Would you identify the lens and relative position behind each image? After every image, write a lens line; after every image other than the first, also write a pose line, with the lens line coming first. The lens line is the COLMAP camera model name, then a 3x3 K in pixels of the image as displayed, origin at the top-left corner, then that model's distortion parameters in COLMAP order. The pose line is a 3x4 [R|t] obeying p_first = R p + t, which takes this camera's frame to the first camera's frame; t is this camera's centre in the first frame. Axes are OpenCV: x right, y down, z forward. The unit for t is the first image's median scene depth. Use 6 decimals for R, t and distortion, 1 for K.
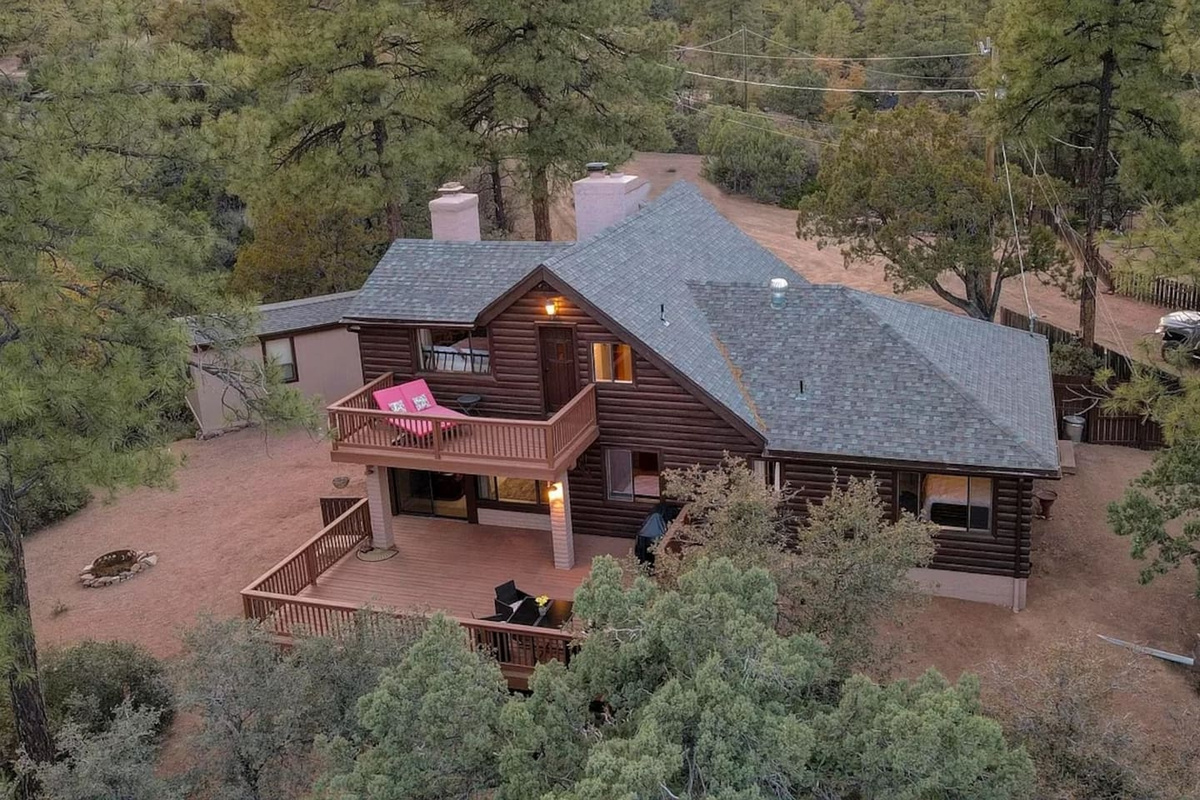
lens RADIAL K [[1094.5, 0, 600.0], [0, 1094.5, 400.0], [0, 0, 1]] dist [-0.013881, 0.017315]
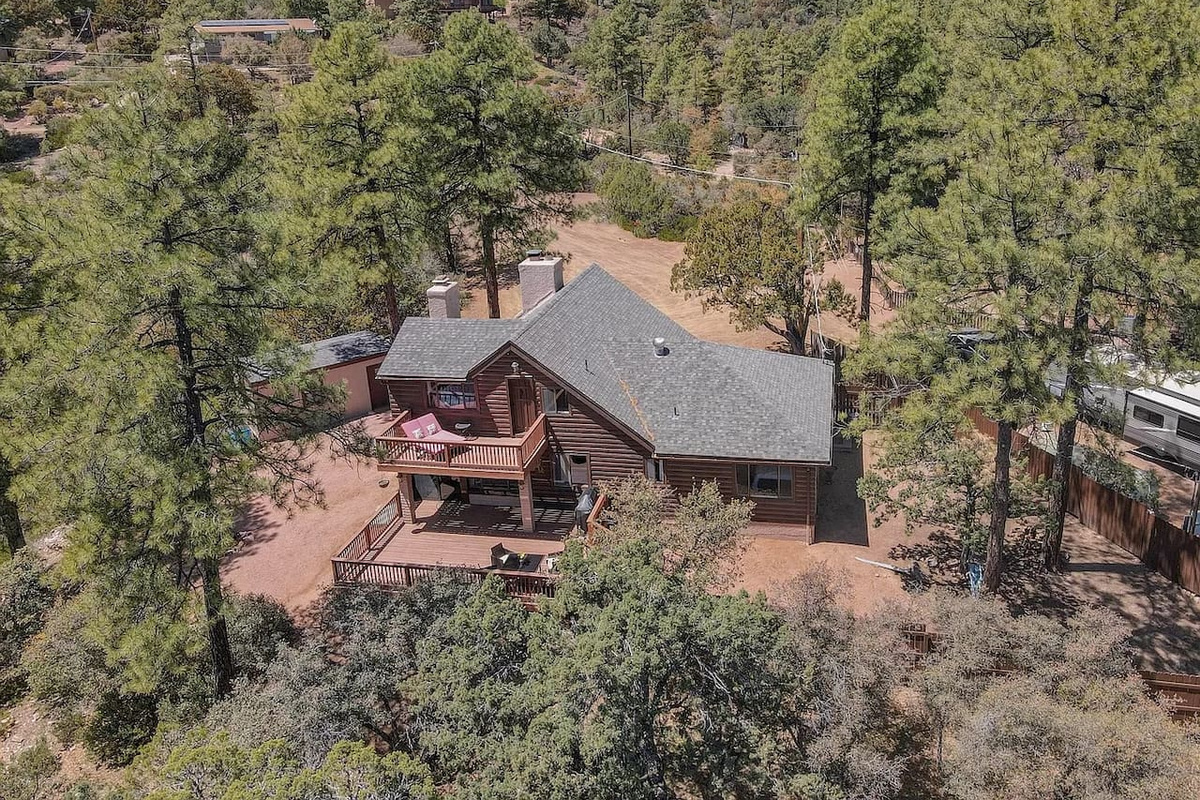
lens RADIAL K [[1026.3, 0, 600.0], [0, 1026.3, 400.0], [0, 0, 1]] dist [-0.027750, -0.005672]
pose [[0.994169, -0.035498, 0.101826, -0.075030], [0.028304, 0.997057, 0.071241, -0.136802], [-0.104055, -0.067944, 0.992248, -0.462058]]
